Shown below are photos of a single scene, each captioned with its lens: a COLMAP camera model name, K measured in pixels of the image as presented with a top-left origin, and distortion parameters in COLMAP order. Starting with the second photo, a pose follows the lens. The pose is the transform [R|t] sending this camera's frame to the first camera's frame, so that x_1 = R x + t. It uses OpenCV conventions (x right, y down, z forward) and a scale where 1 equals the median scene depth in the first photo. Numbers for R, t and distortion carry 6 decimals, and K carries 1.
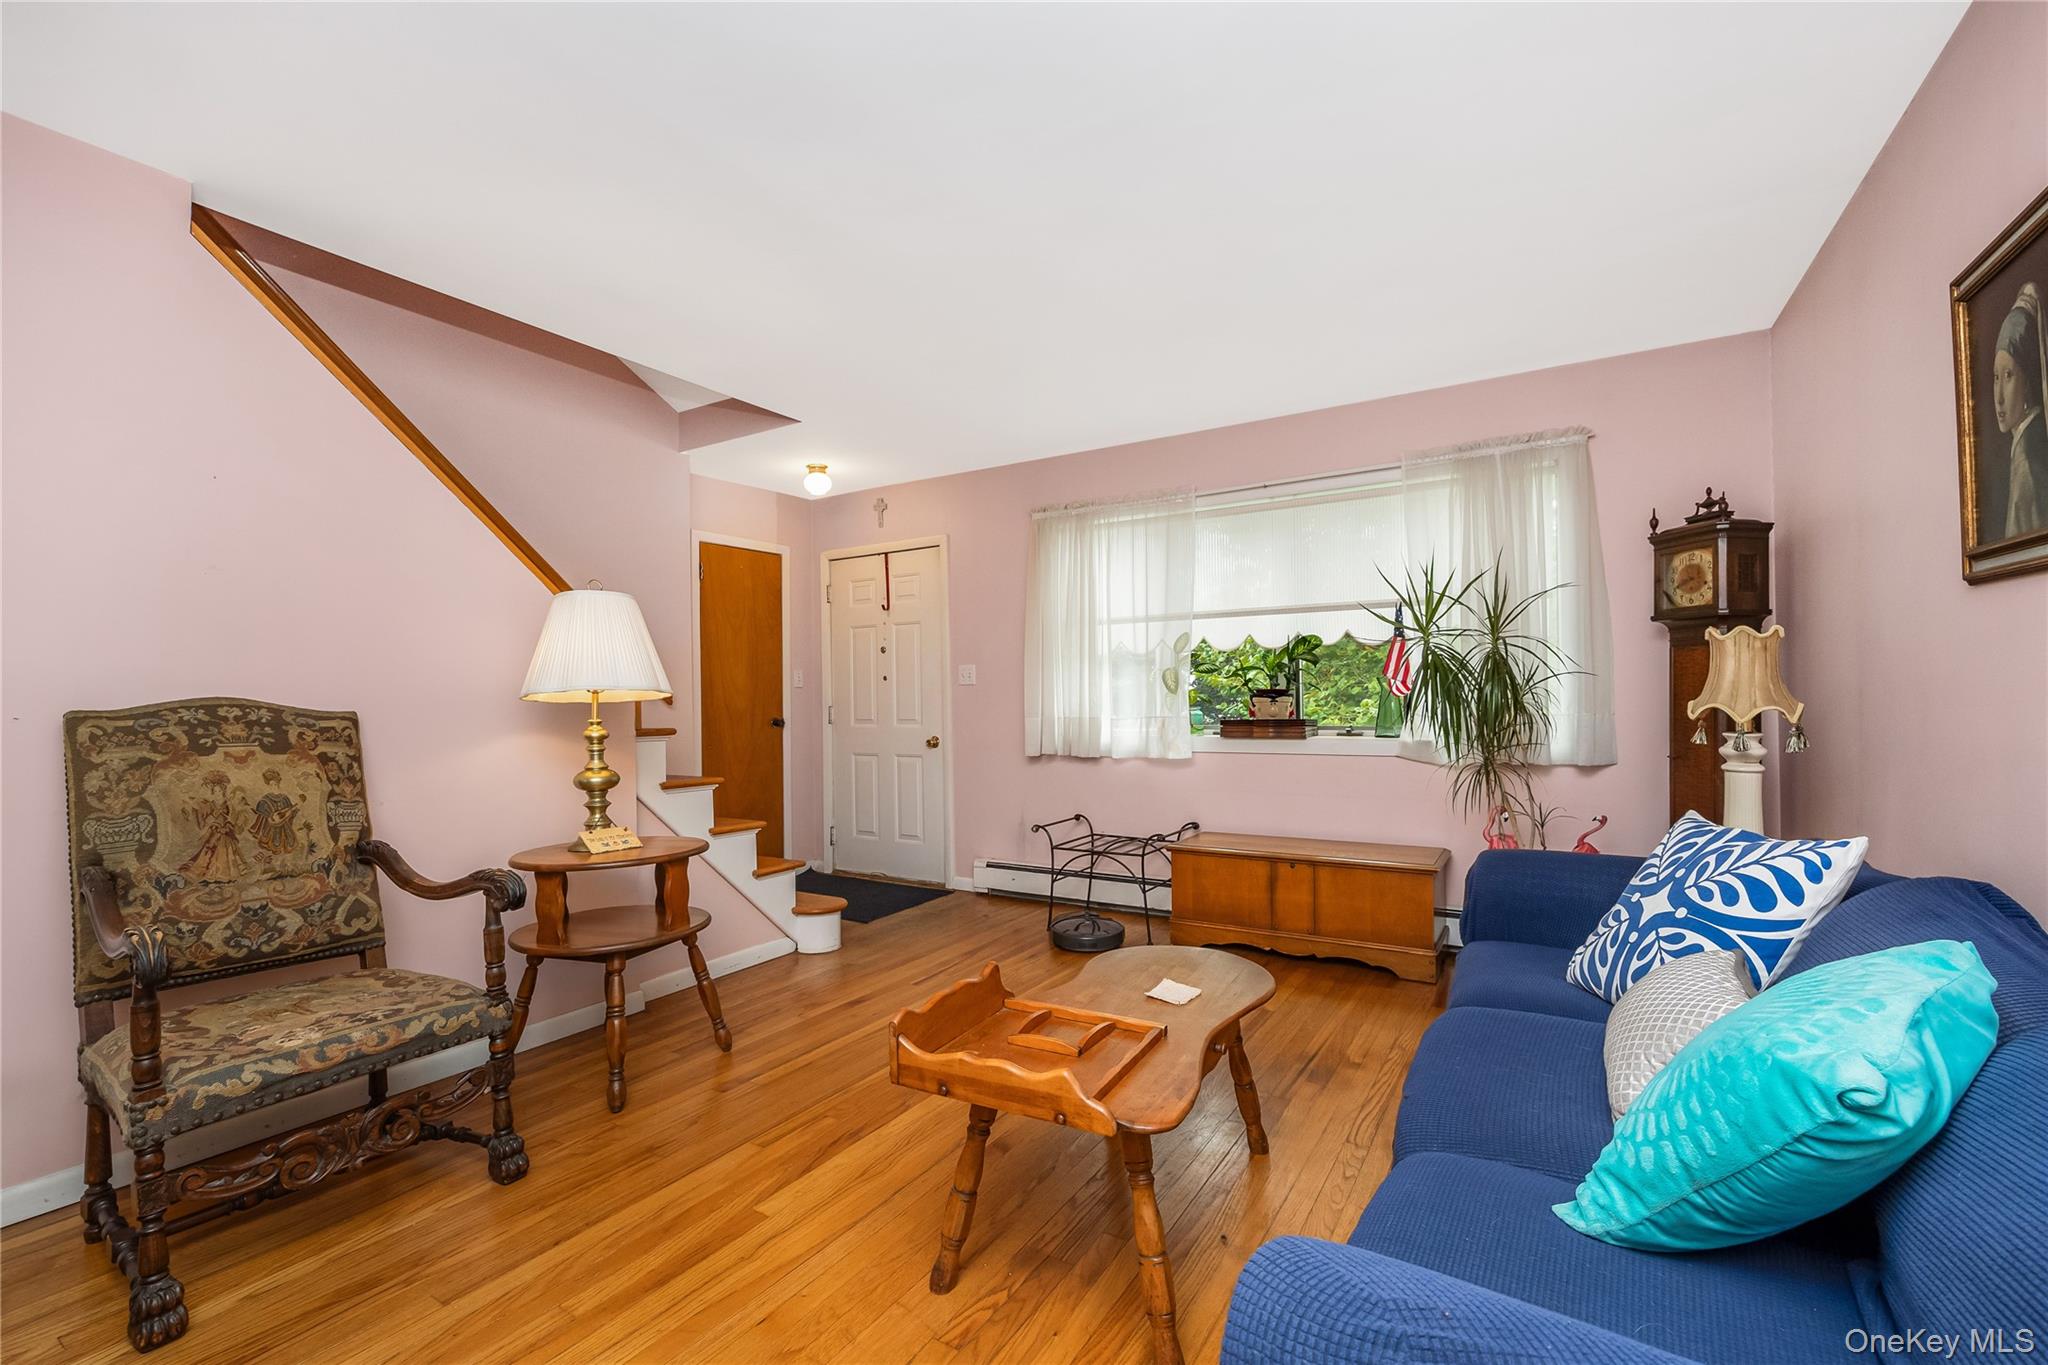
lens RADIAL K [[863.2, 0, 1030.0], [0, 863.2, 696.1], [0, 0, 1]] dist [-0.000953, 0.000407]
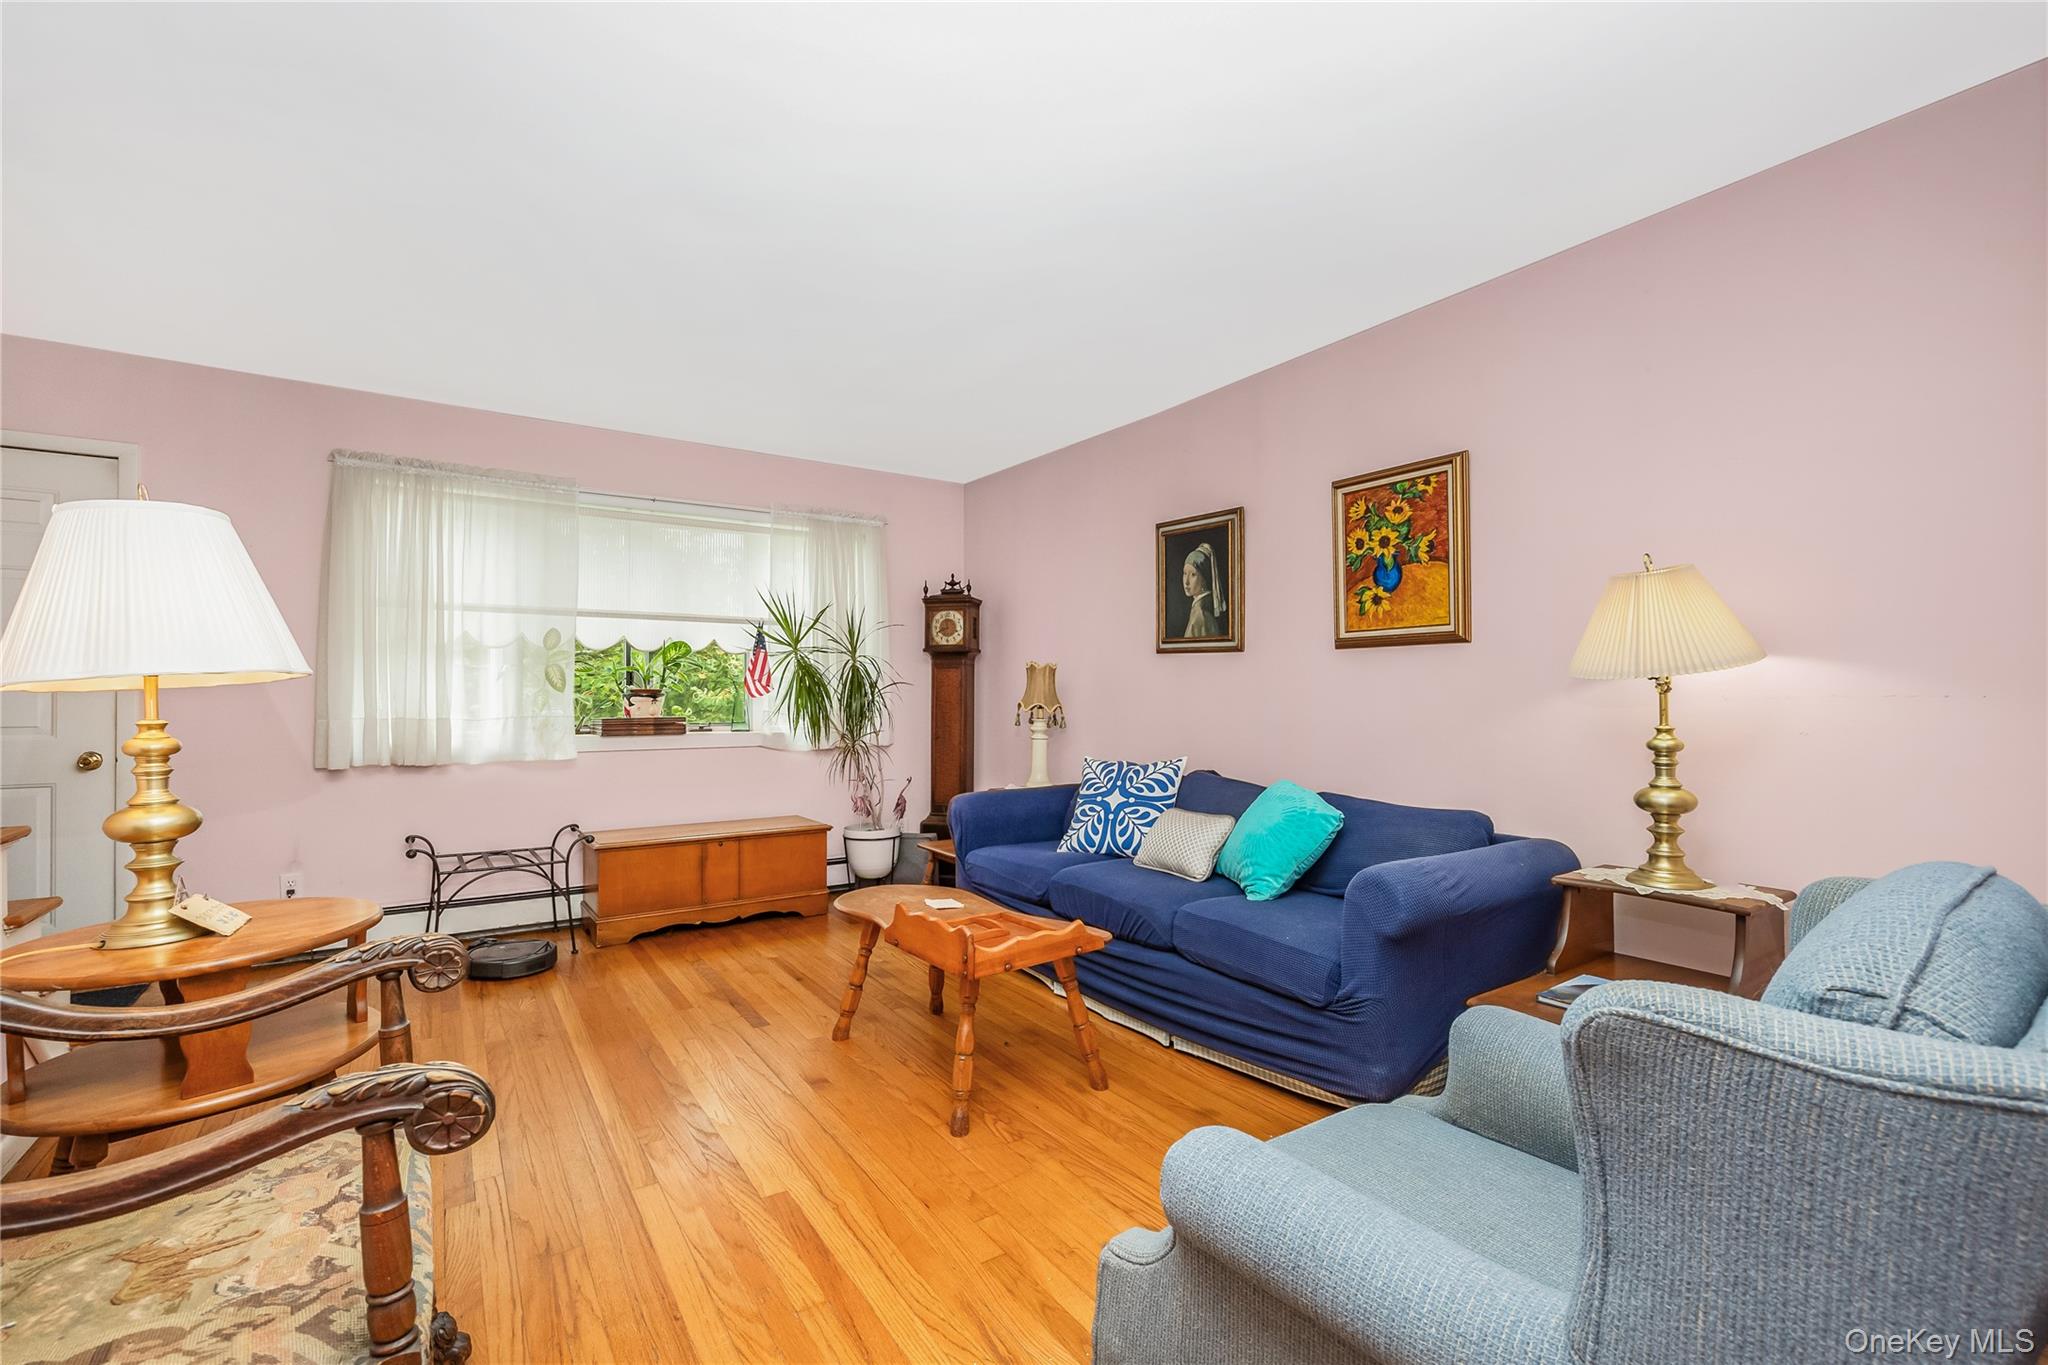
lens RADIAL K [[863.2, 0, 1027.3], [0, 863.2, 681.8], [0, 0, 1]] dist [-0.000953, 0.000407]
pose [[0.416904, 0.027822, 0.908525, -0.573044], [-0.008499, 0.999607, -0.026711, 0.008288], [-0.908911, 0.003415, 0.416977, 0.153004]]
